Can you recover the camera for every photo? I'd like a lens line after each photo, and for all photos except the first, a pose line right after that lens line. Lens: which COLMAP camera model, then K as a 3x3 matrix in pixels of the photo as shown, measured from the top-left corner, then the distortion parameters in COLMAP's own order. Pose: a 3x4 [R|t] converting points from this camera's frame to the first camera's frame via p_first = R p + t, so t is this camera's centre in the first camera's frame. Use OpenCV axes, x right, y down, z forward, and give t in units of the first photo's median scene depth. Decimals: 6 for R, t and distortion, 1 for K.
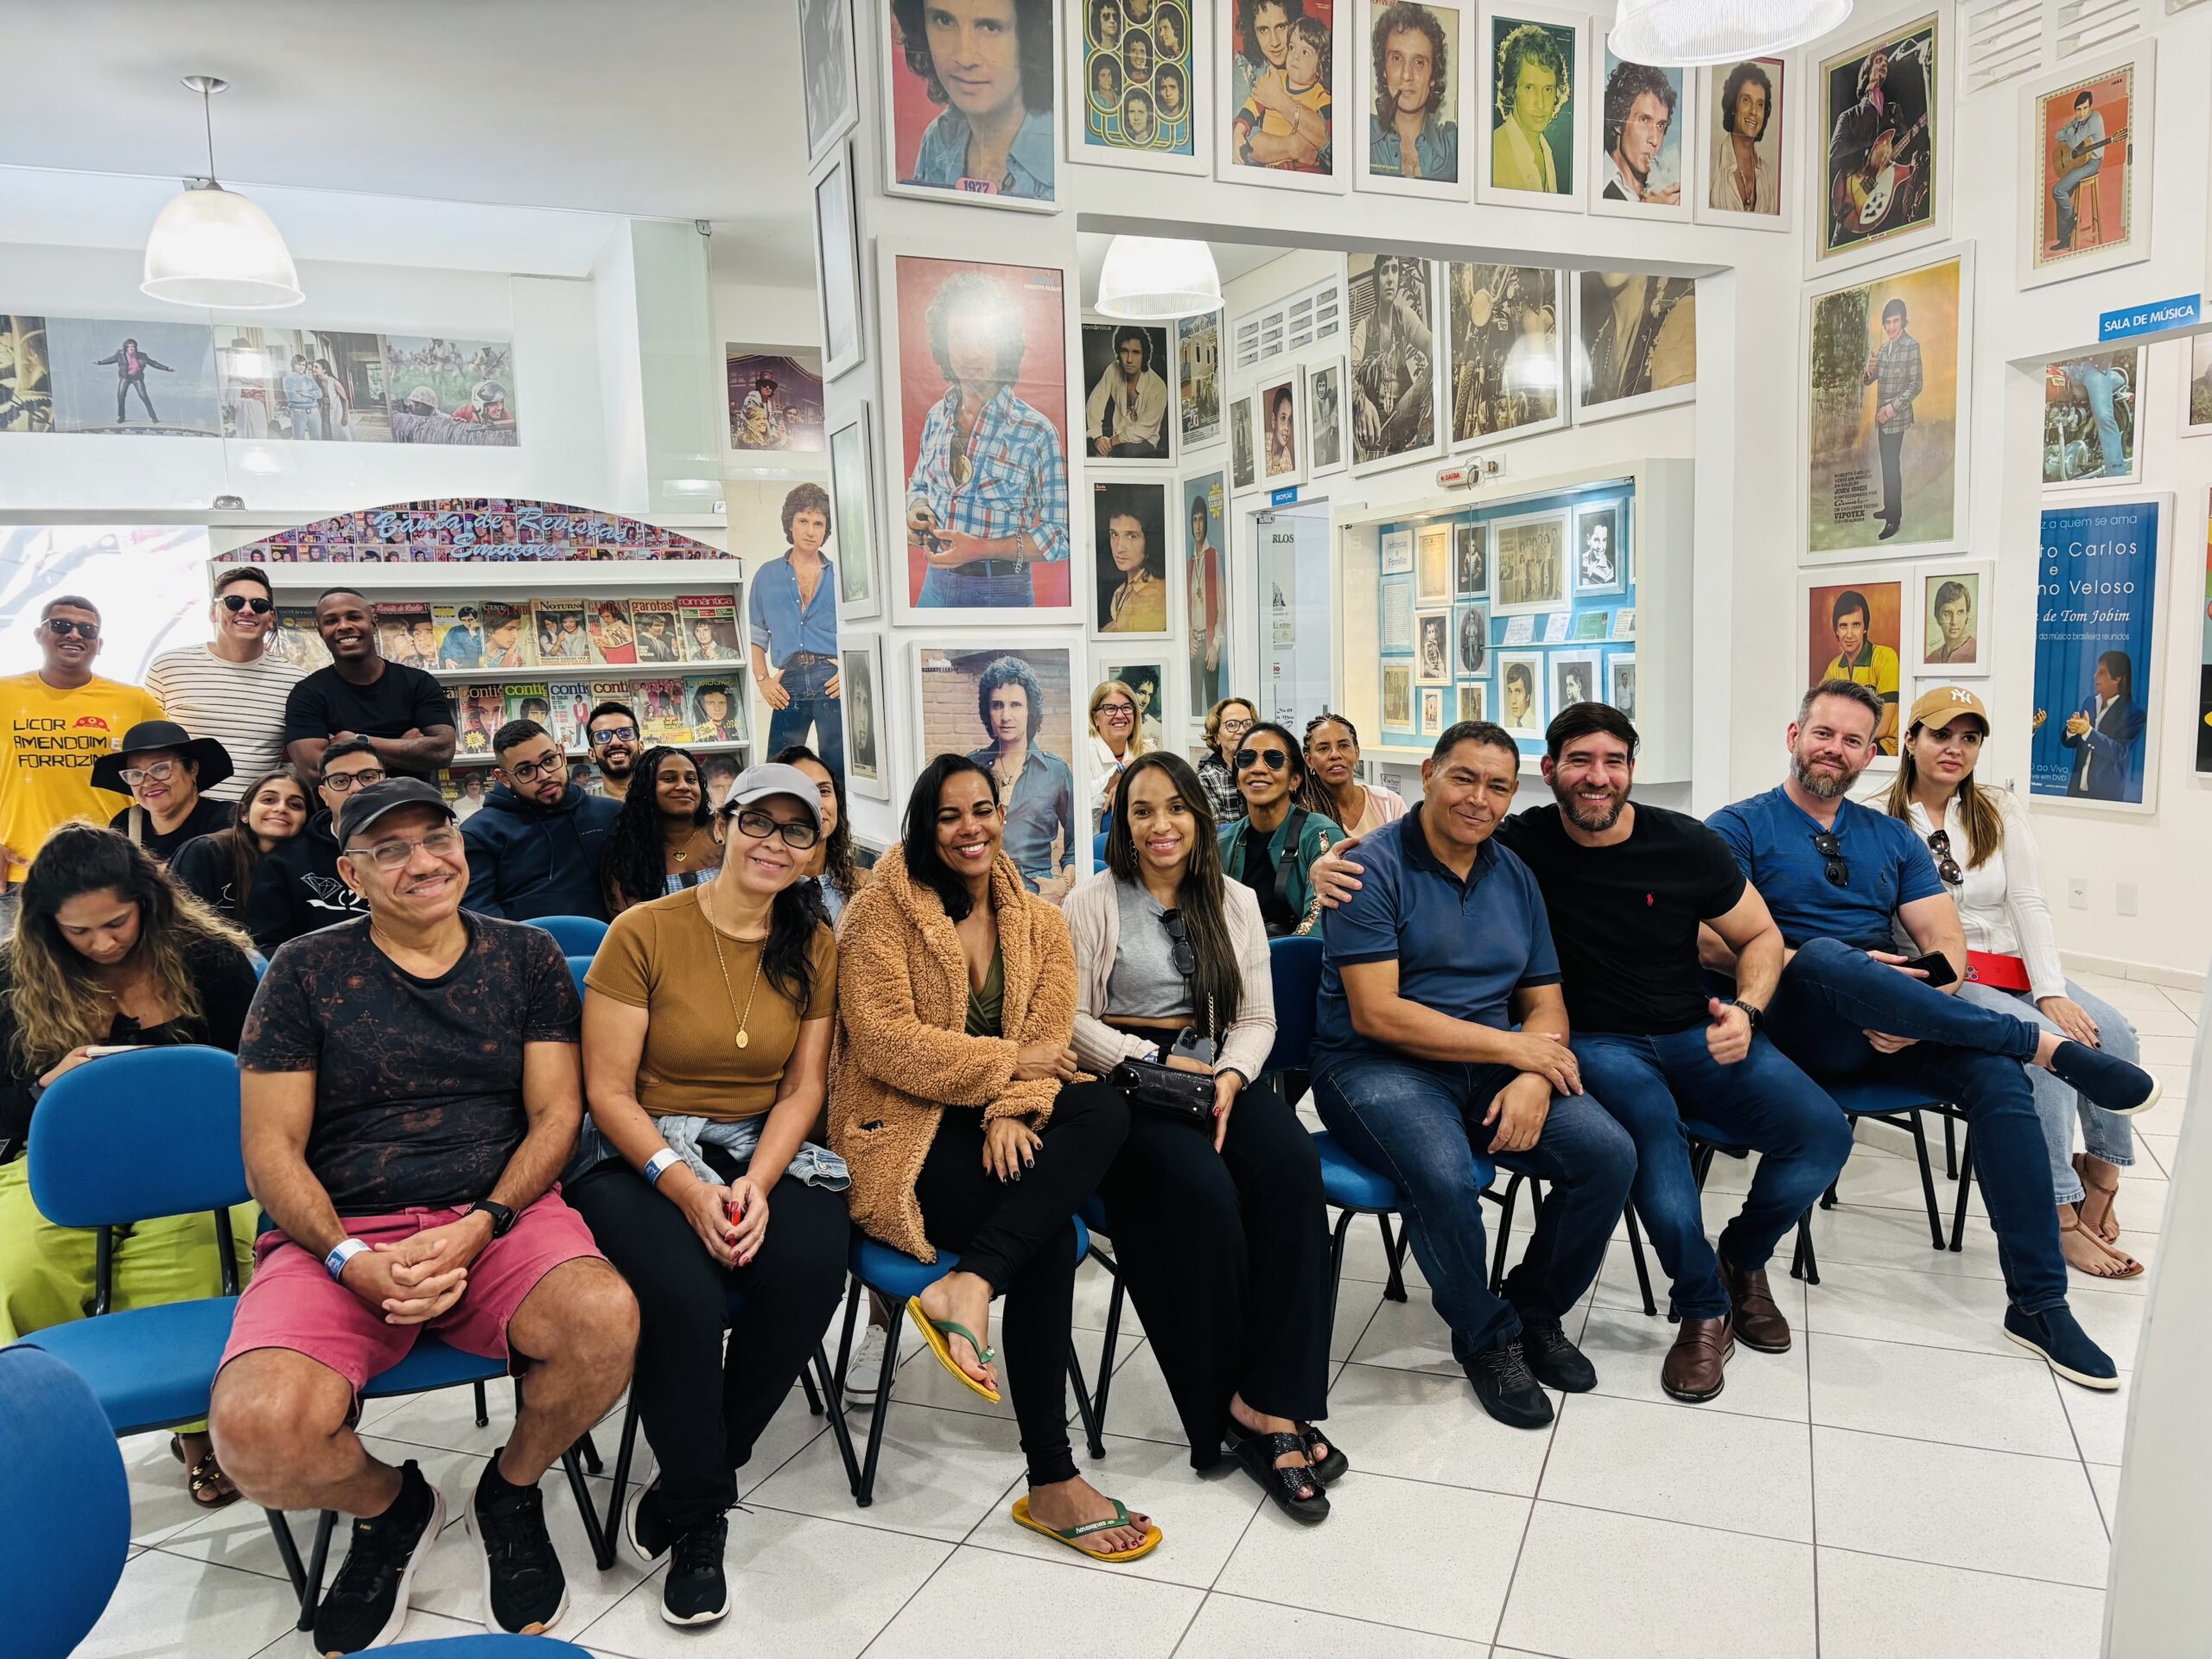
lens RADIAL K [[1681.5, 0, 1113.0], [0, 1681.5, 874.0], [0, 0, 1]] dist [0.043039, -0.041939]
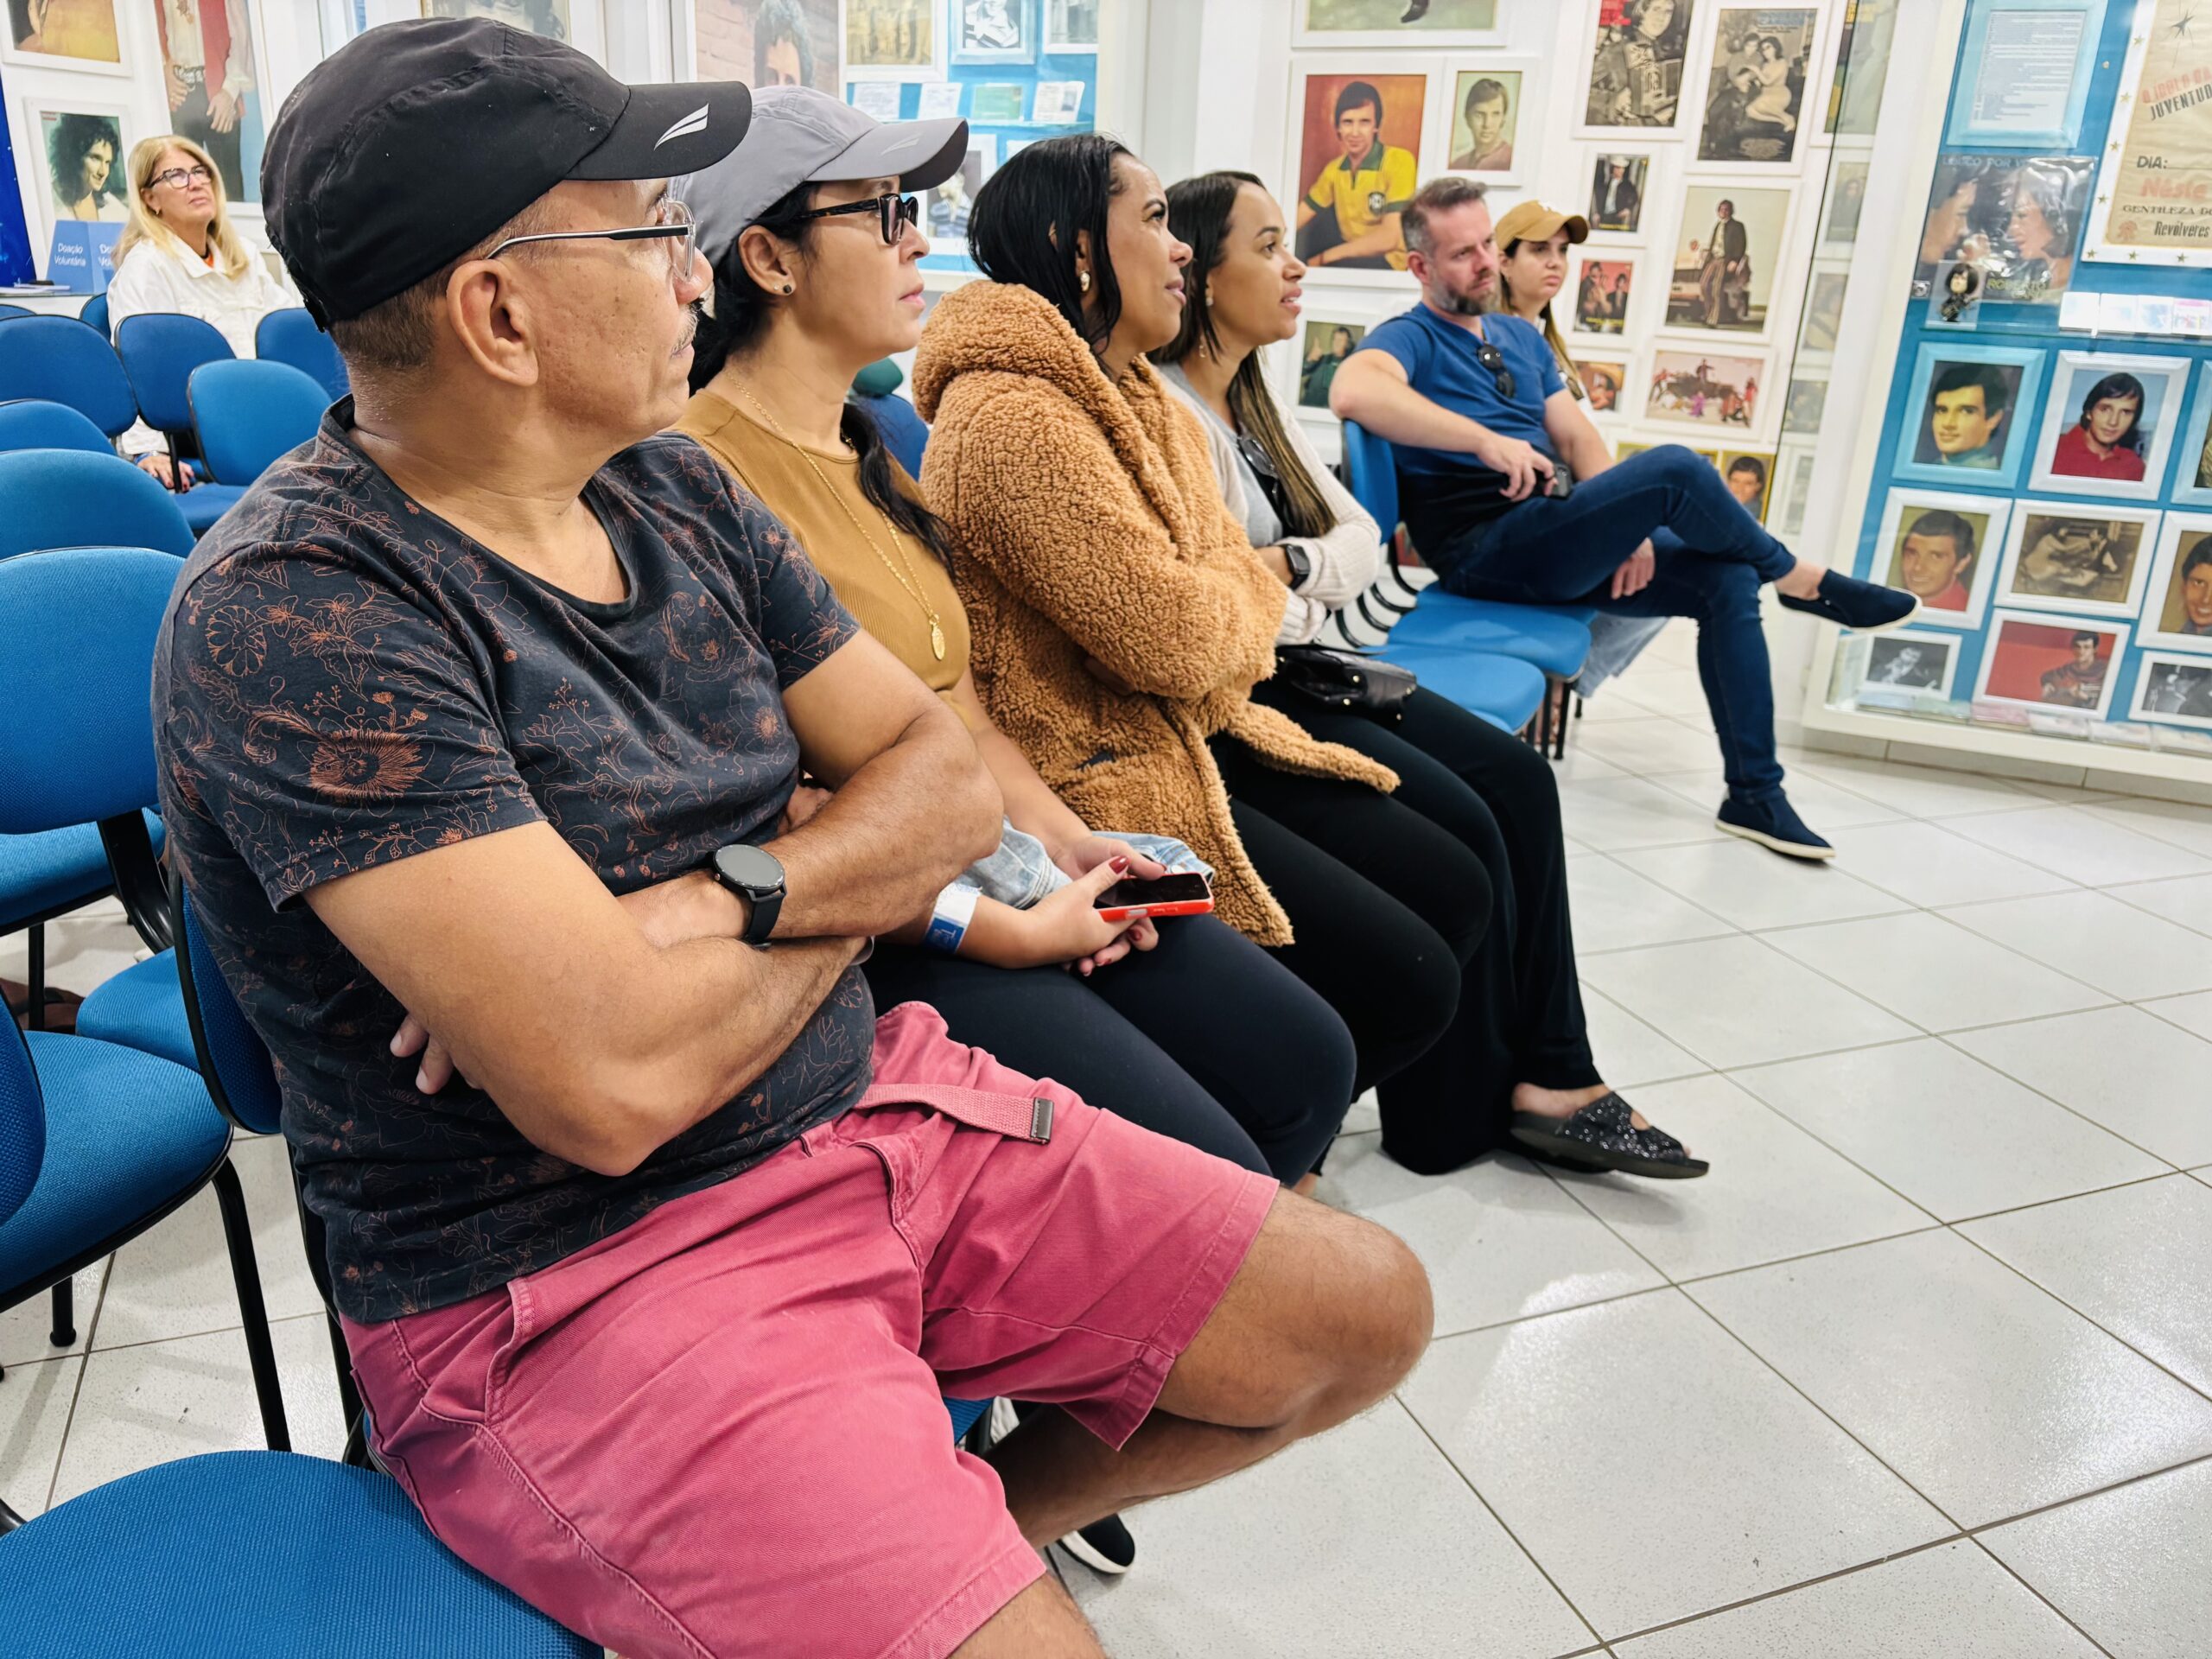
lens RADIAL K [[1681.5, 0, 1097.1], [0, 1681.5, 826.9], [0, 0, 1]] dist [0.043039, -0.041939]
pose [[0.729827, -0.164001, 0.663669, -0.362140], [0.019947, 0.975494, 0.219121, 0.024814], [-0.683341, -0.146682, 0.715213, 0.394416]]
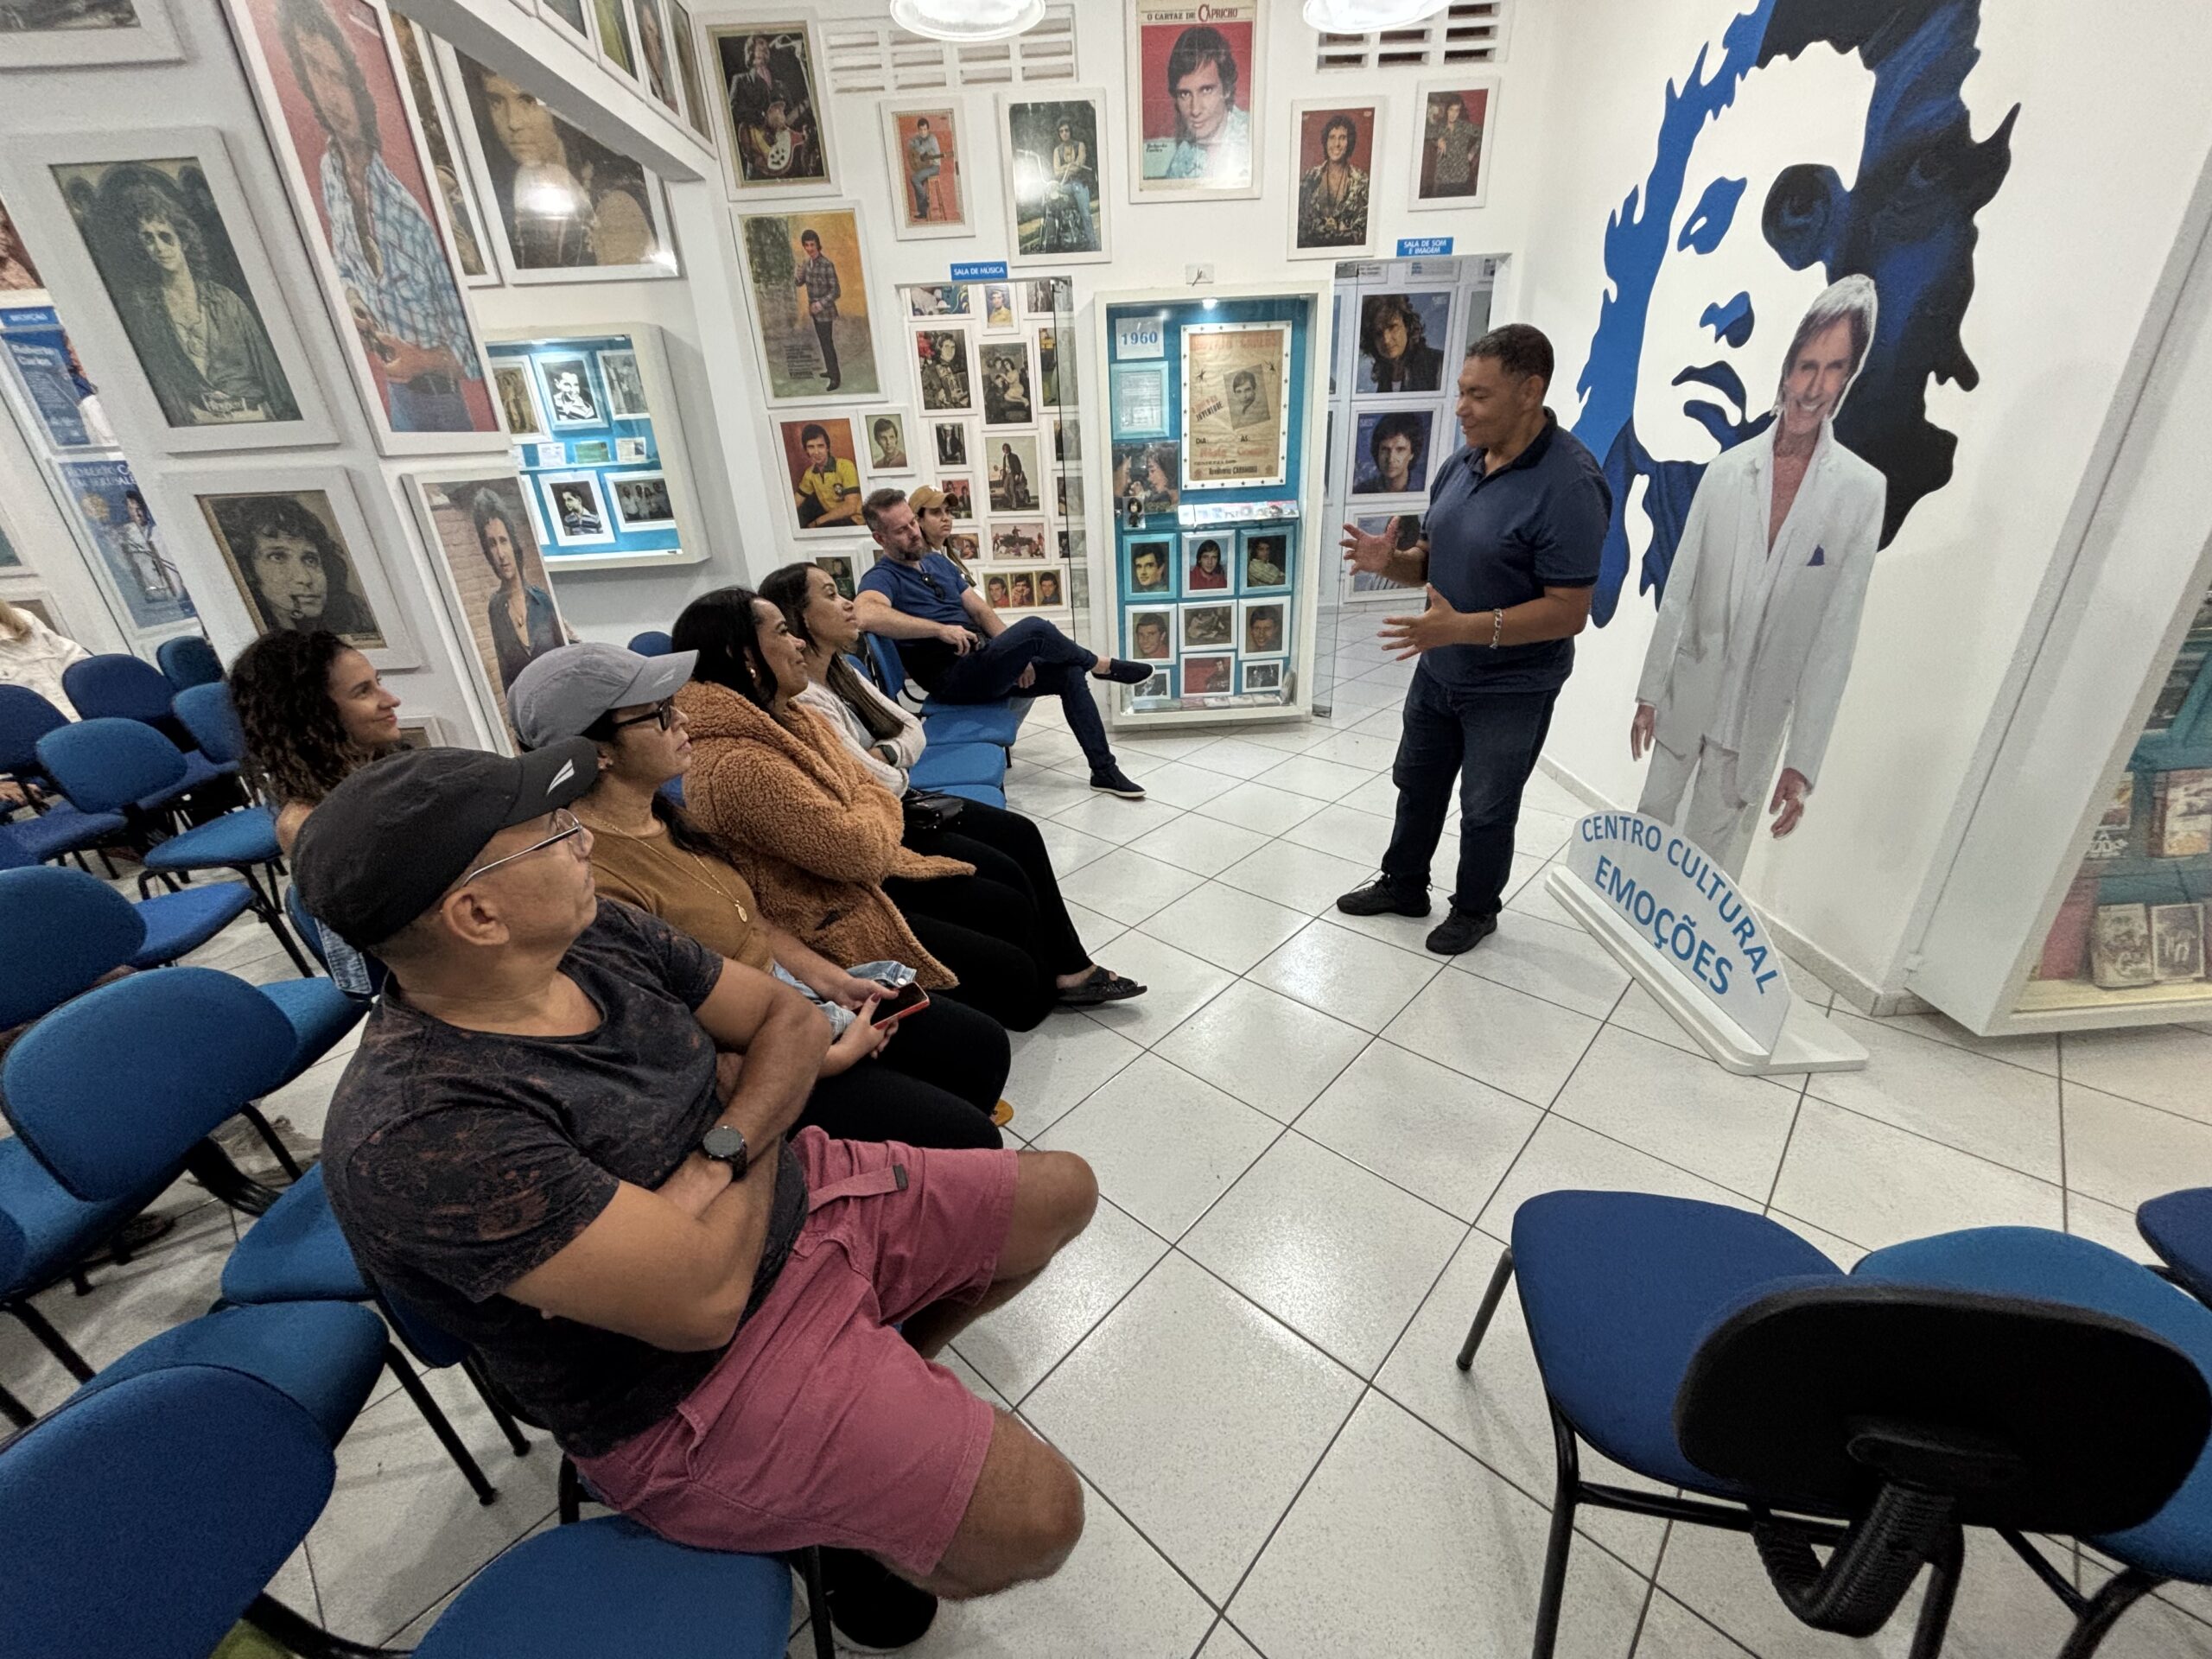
lens RADIAL K [[885.4, 0, 1102.7], [0, 885.4, 833.9], [0, 0, 1]] dist [-0.006891, 0.001935]
pose [[0.358398, -0.385839, 0.850105, -0.372169], [0.155485, 0.922549, 0.353168, -0.060757], [-0.920530, 0.005604, 0.390632, 0.416162]]
